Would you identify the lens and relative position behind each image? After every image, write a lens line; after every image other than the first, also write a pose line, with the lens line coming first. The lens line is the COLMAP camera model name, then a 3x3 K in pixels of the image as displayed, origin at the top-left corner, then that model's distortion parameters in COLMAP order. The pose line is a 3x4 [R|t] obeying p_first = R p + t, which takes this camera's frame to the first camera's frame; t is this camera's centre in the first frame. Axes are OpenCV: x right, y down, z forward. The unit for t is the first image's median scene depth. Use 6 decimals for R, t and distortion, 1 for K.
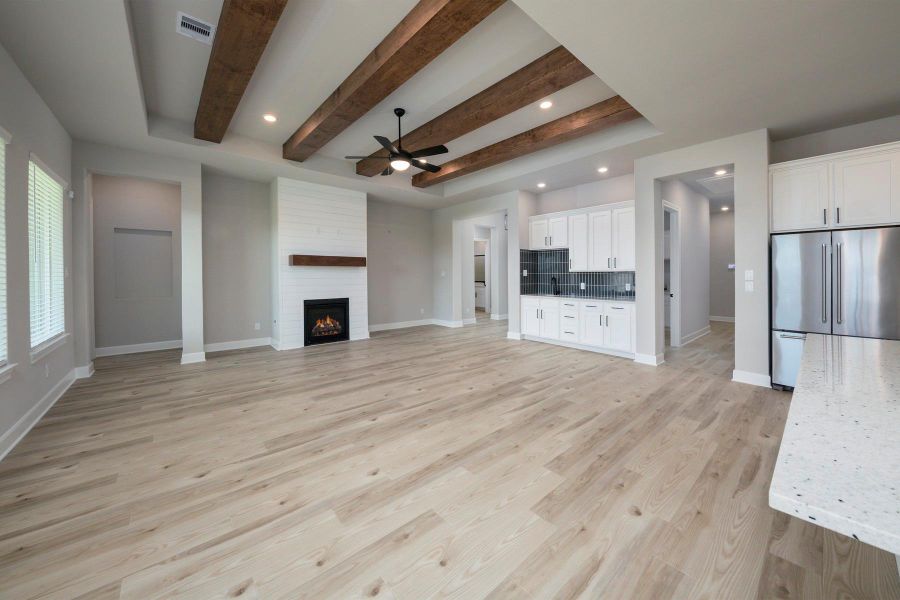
lens RADIAL K [[318.0, 0, 446.3], [0, 318.0, 303.7], [0, 0, 1]] dist [0.006670, -0.000019]
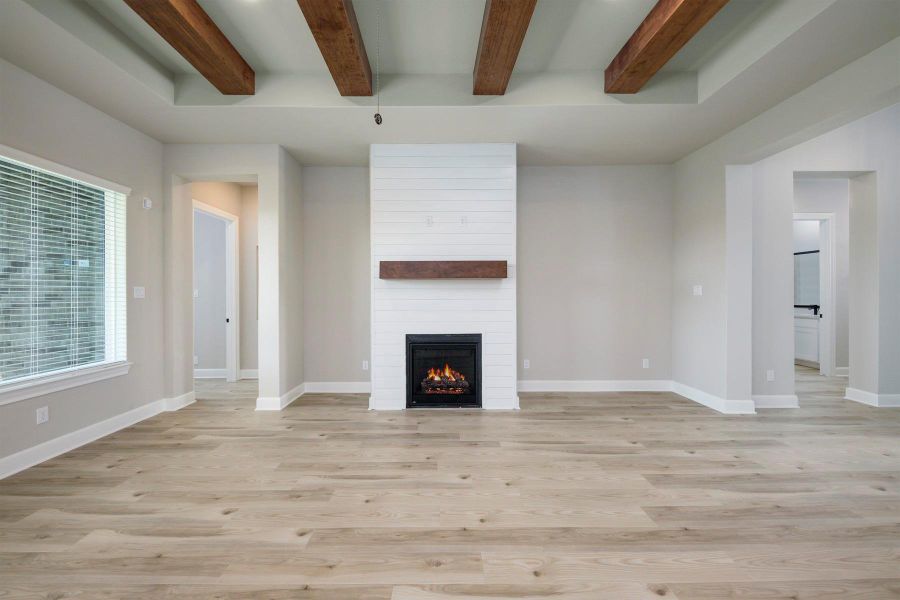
lens RADIAL K [[318.0, 0, 446.3], [0, 318.0, 303.7], [0, 0, 1]] dist [0.006670, -0.000019]
pose [[0.764637, 0.011424, -0.644360, 0.013811], [-0.053446, 0.997523, -0.045738, -0.043472], [0.642241, 0.069411, 0.763353, 0.521727]]
